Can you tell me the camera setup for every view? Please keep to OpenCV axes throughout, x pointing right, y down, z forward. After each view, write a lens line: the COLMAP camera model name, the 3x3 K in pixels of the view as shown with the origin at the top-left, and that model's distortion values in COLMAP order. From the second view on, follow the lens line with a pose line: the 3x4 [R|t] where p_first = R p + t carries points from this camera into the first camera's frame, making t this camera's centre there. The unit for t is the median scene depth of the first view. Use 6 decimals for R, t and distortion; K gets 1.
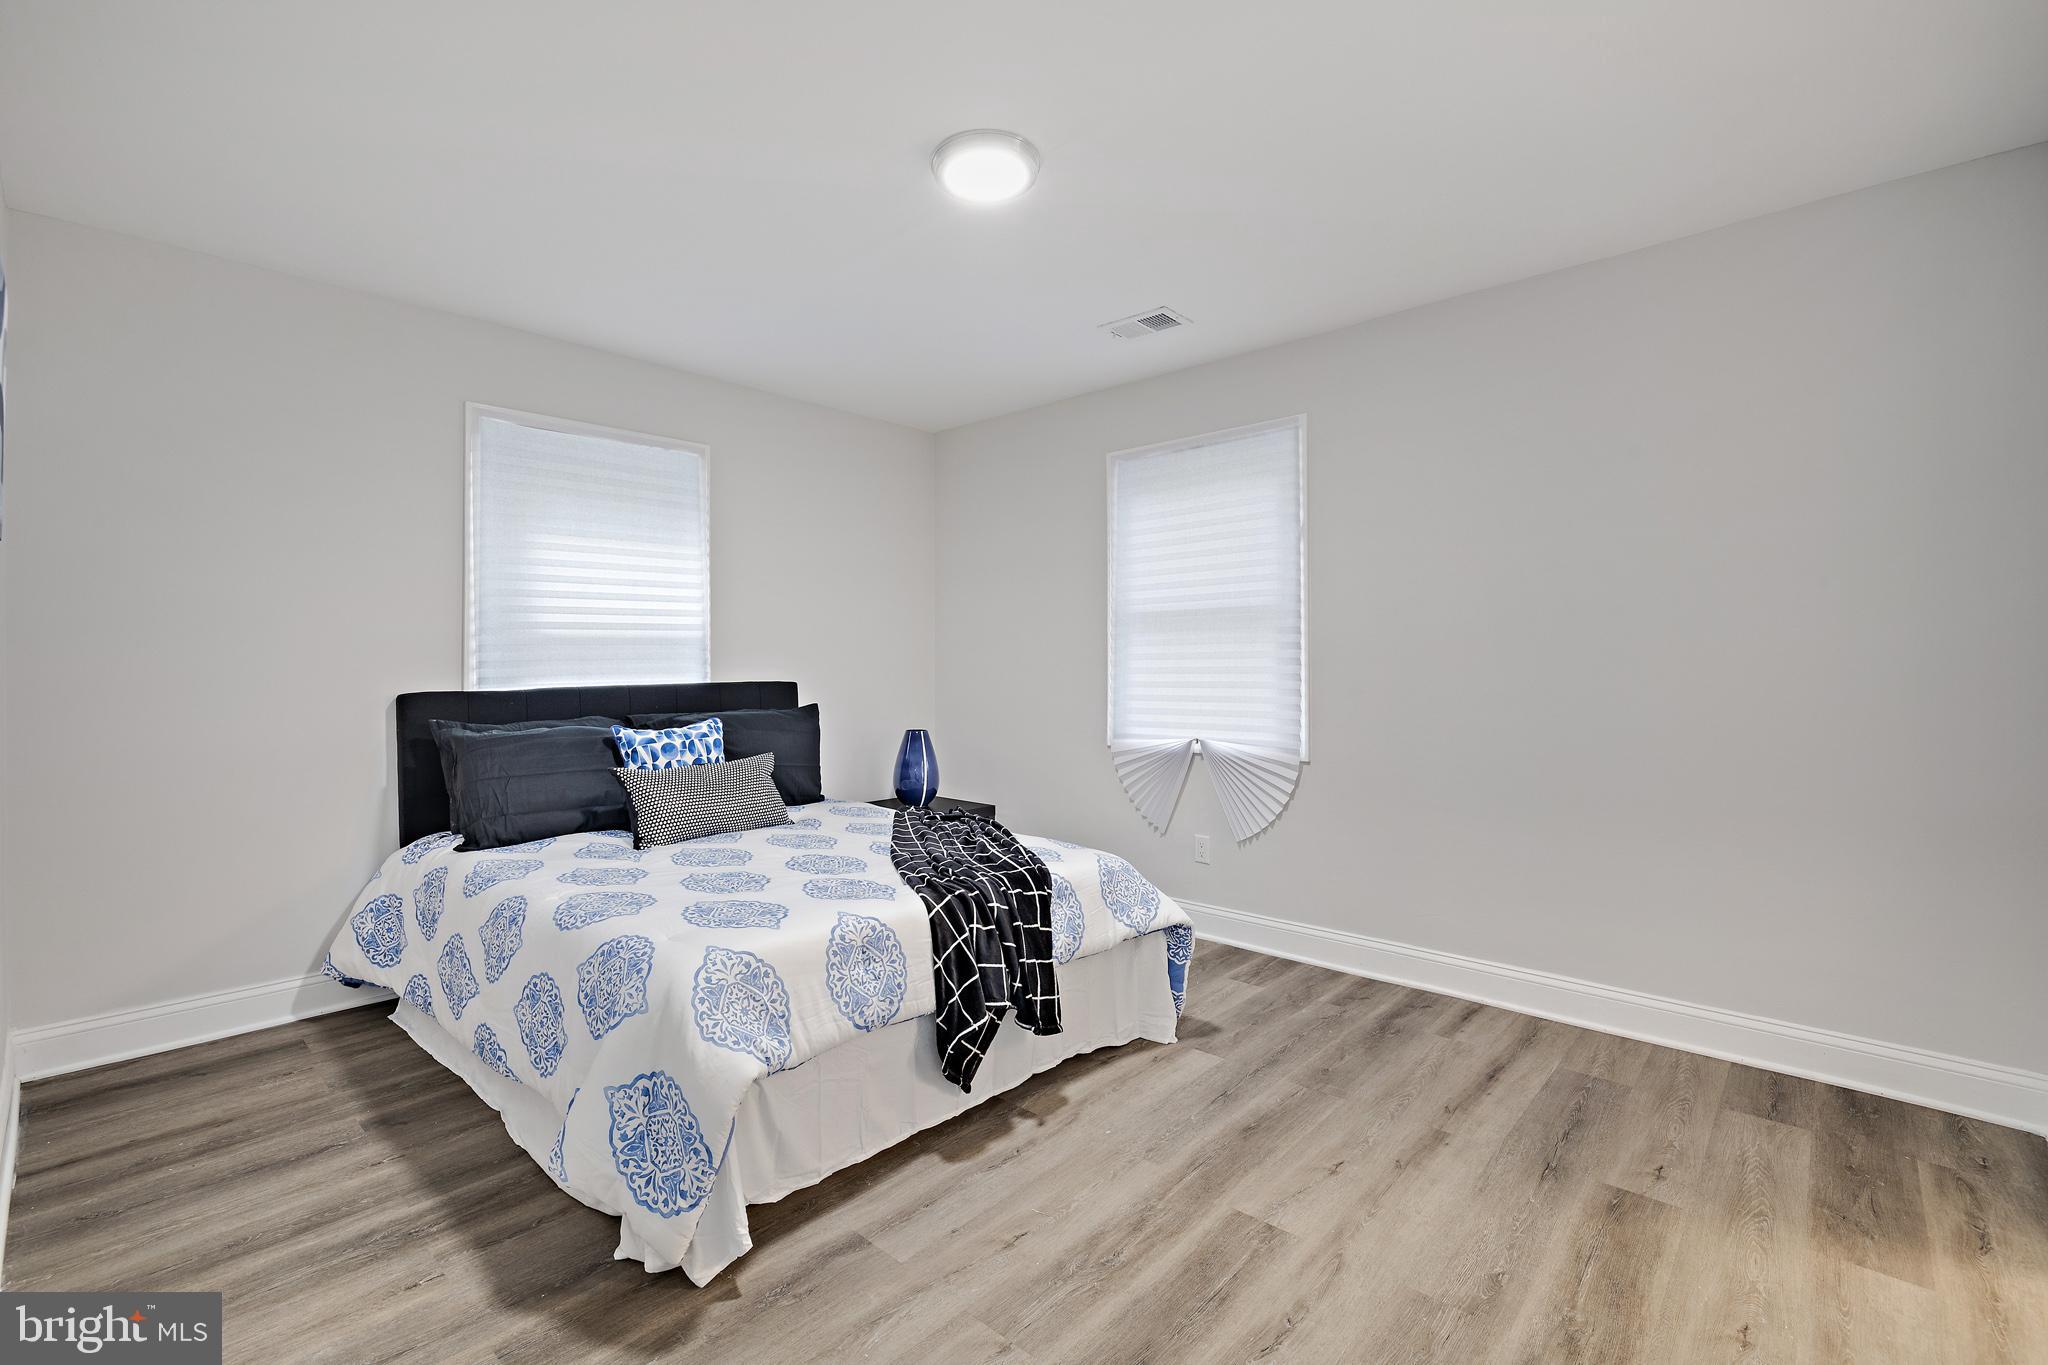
lens RADIAL K [[899.1, 0, 1004.3], [0, 899.1, 684.0], [0, 0, 1]] dist [-0.014452, 0.002459]
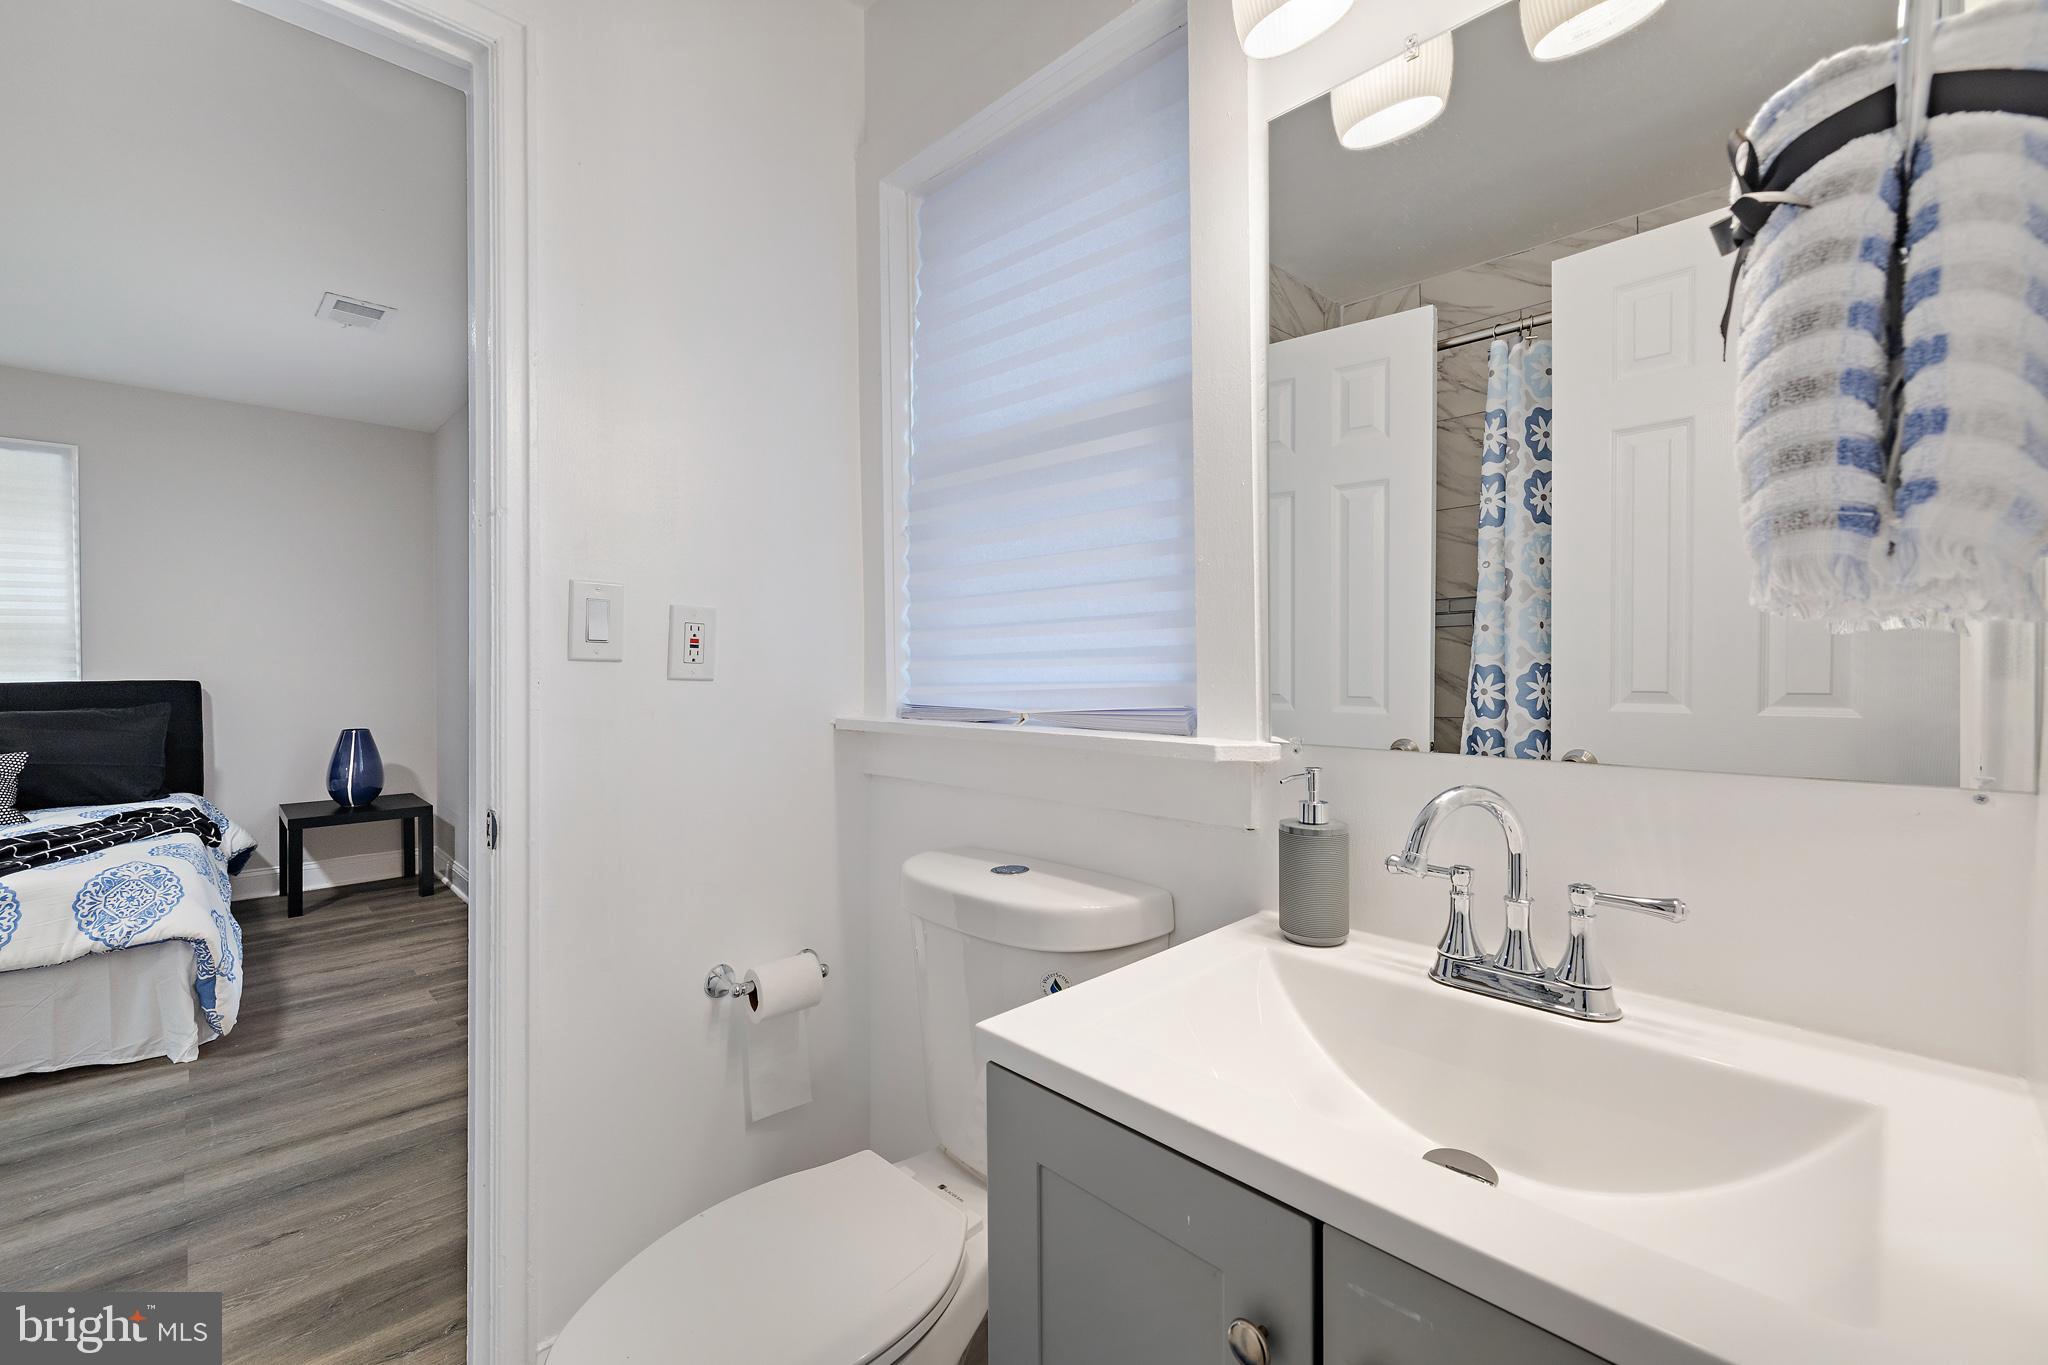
lens RADIAL K [[856.7, 0, 1016.3], [0, 856.7, 669.6], [0, 0, 1]] dist [-0.001505, 0.000234]
pose [[0.999071, 0.003505, -0.042958, 0.922998], [-0.004093, 0.999899, -0.013621, -0.007149], [0.042906, 0.013784, 0.998984, 0.103088]]
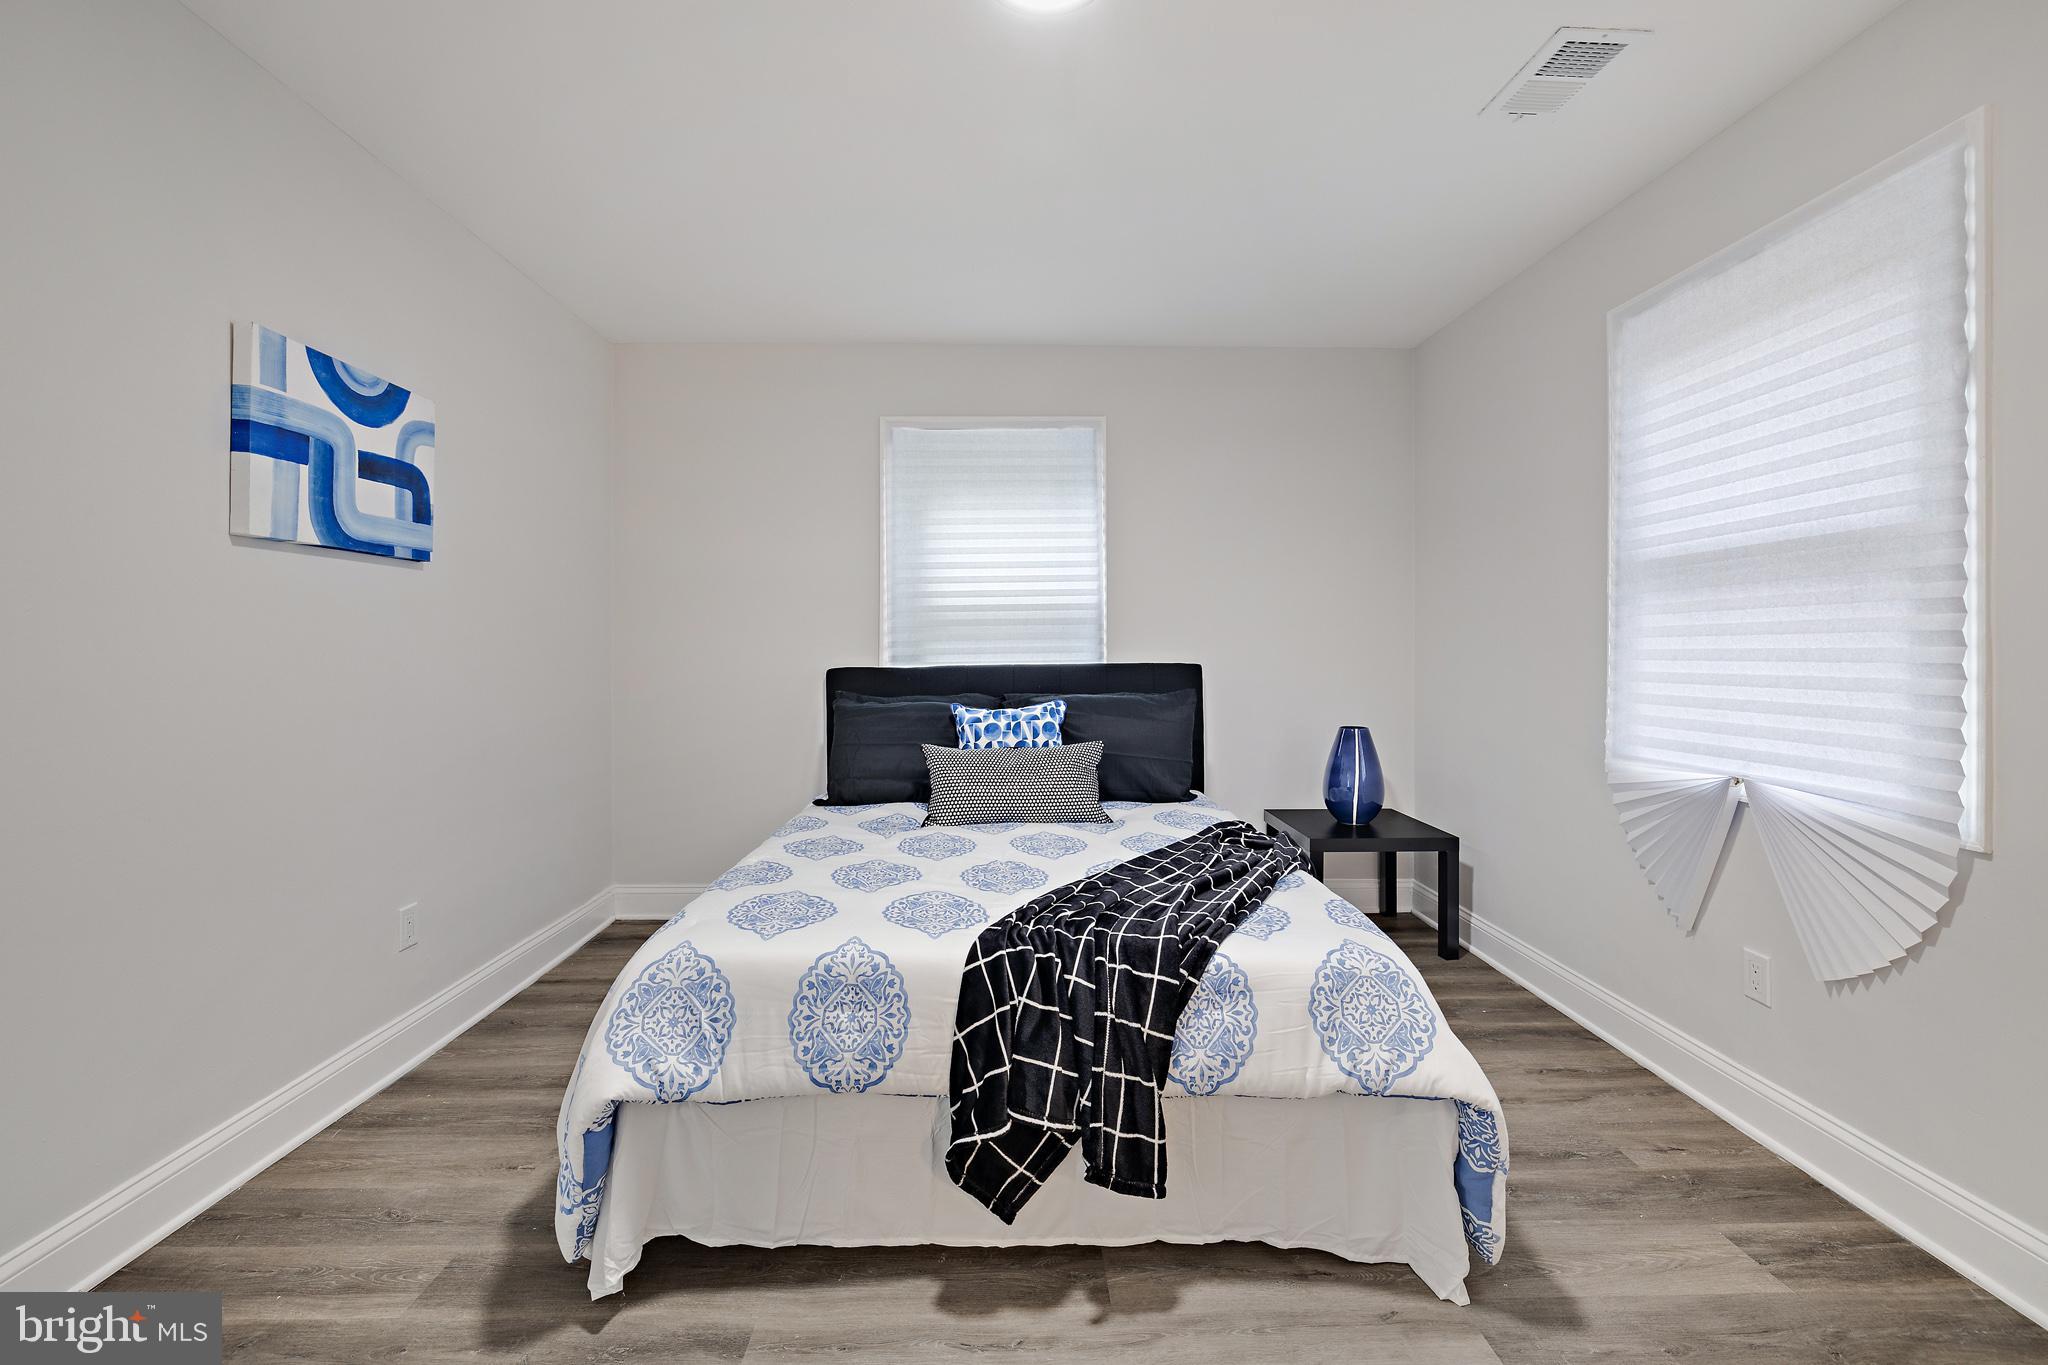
lens RADIAL K [[856.7, 0, 1014.2], [0, 856.7, 661.0], [0, 0, 1]] dist [-0.001505, 0.000234]
pose [[0.703291, 0.014163, -0.710761, 0.310585], [-0.016596, 0.999856, 0.003502, -0.006529], [0.710708, 0.009333, 0.703425, 0.341869]]
